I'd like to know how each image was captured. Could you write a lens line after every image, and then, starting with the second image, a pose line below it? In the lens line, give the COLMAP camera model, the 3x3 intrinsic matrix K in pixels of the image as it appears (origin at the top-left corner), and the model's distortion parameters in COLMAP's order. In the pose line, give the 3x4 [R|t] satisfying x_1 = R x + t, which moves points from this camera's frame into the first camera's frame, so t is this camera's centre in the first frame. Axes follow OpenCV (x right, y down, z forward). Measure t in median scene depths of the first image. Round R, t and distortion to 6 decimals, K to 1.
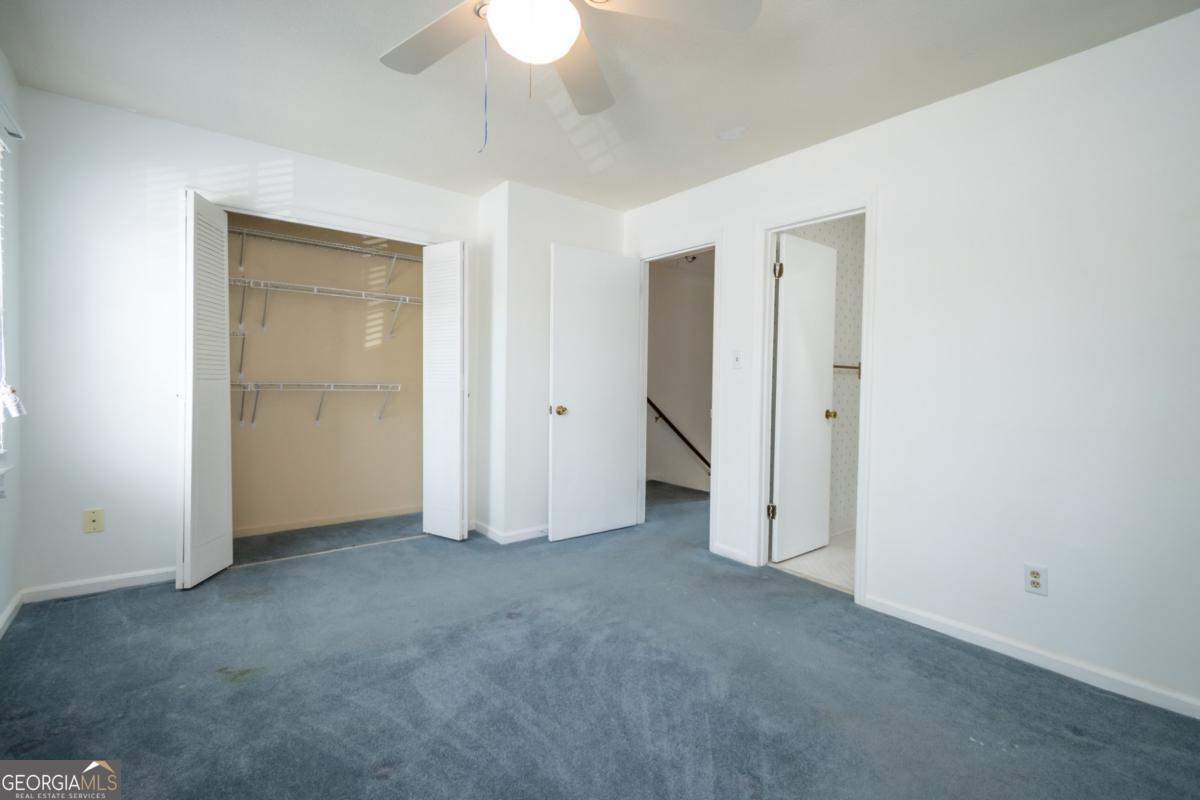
lens RADIAL K [[527.6, 0, 609.0], [0, 527.6, 399.2], [0, 0, 1]] dist [0.002413, -0.000480]
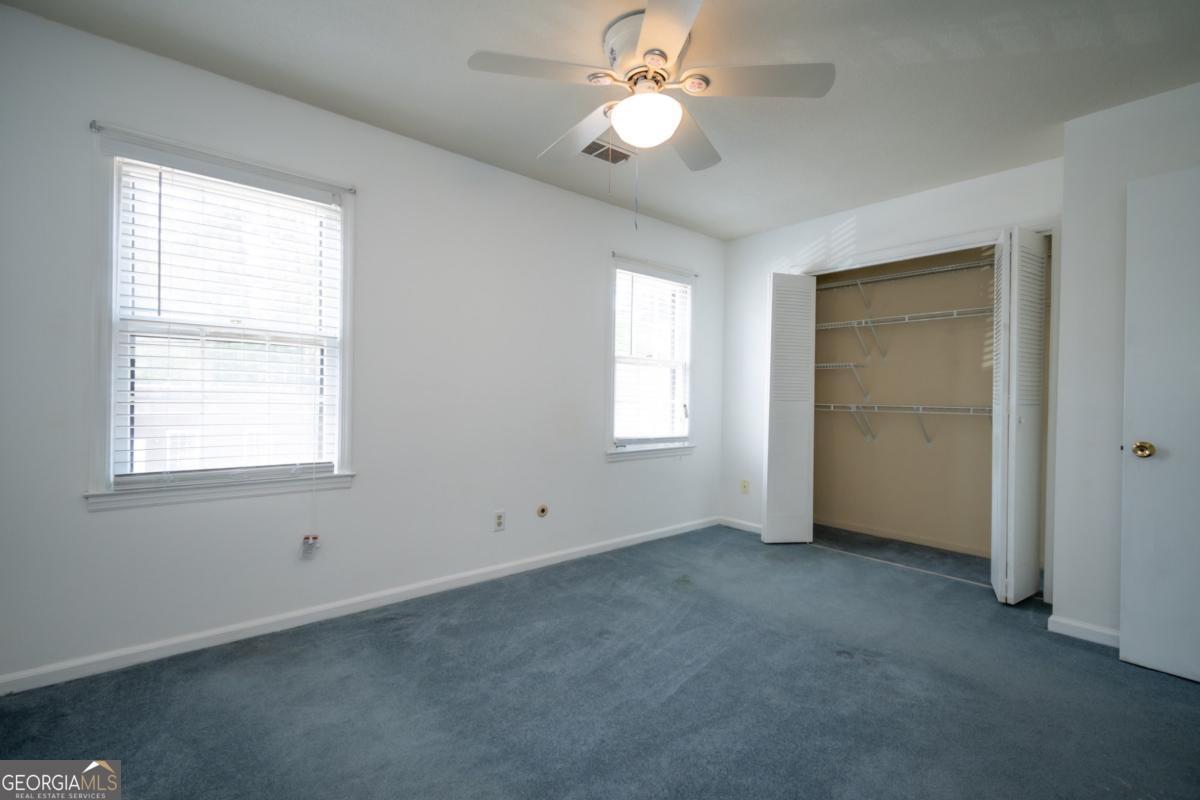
lens RADIAL K [[527.6, 0, 609.0], [0, 527.6, 399.2], [0, 0, 1]] dist [0.002413, -0.000480]
pose [[0.044273, -0.007244, -0.998993, 0.532425], [-0.040946, 0.999120, -0.009059, -0.008759], [0.998180, 0.041305, 0.043937, 0.388836]]
